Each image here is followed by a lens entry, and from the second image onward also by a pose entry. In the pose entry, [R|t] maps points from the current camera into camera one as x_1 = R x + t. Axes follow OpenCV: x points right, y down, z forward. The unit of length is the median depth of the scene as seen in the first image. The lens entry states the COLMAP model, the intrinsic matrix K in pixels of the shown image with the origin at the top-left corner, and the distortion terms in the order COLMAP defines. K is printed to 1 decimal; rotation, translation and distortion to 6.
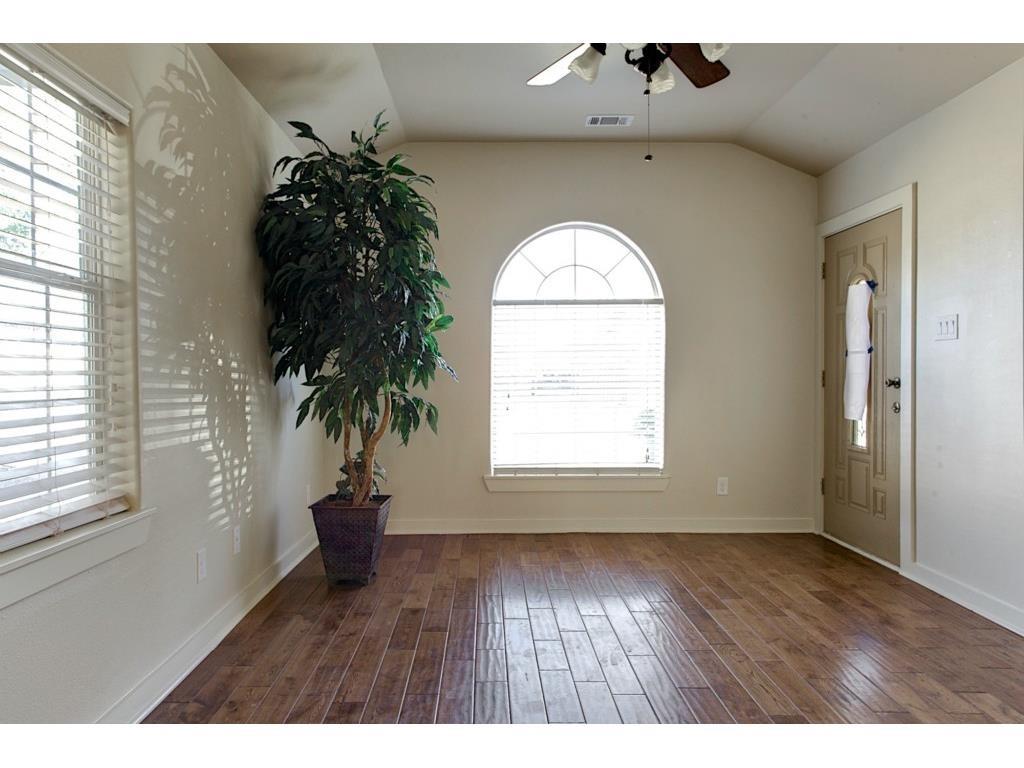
lens RADIAL K [[716.3, 0, 507.2], [0, 716.3, 381.1], [0, 0, 1]] dist [0.030045, 0.012021]
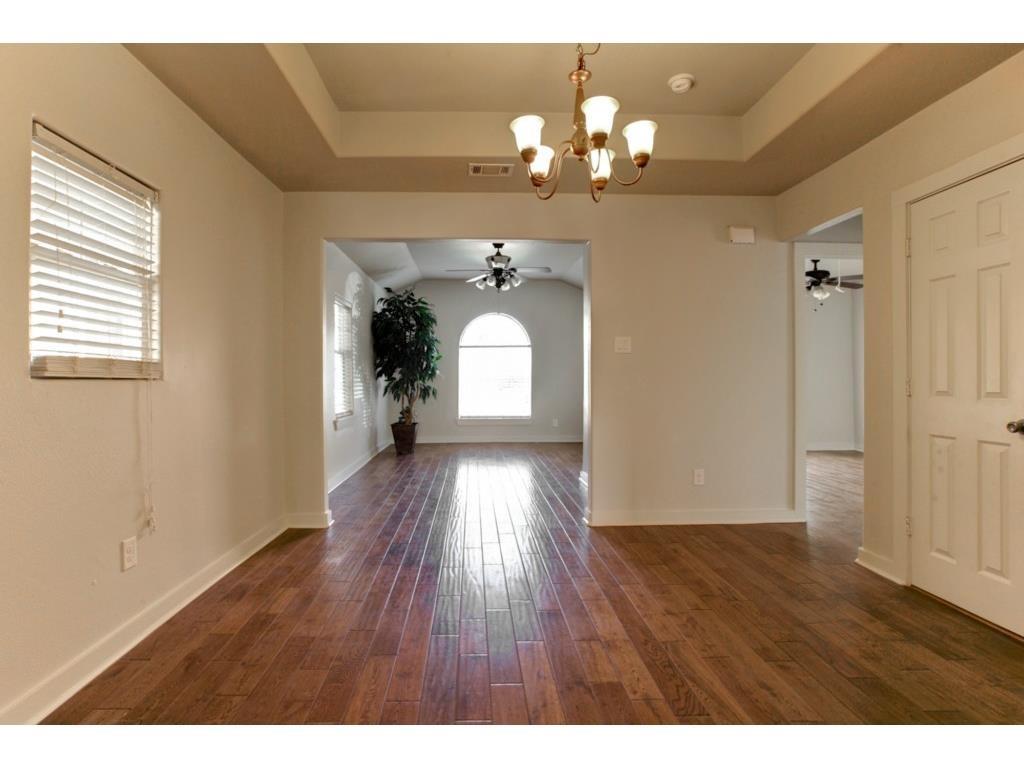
lens RADIAL K [[532.6, 0, 500.8], [0, 532.6, 379.9], [0, 0, 1]] dist [0.002041, 0.000675]
pose [[0.999585, -0.002797, 0.028685, 0.090255], [0.002909, 0.999988, -0.003863, 0.011617], [-0.028674, 0.003945, 0.999581, -1.044220]]
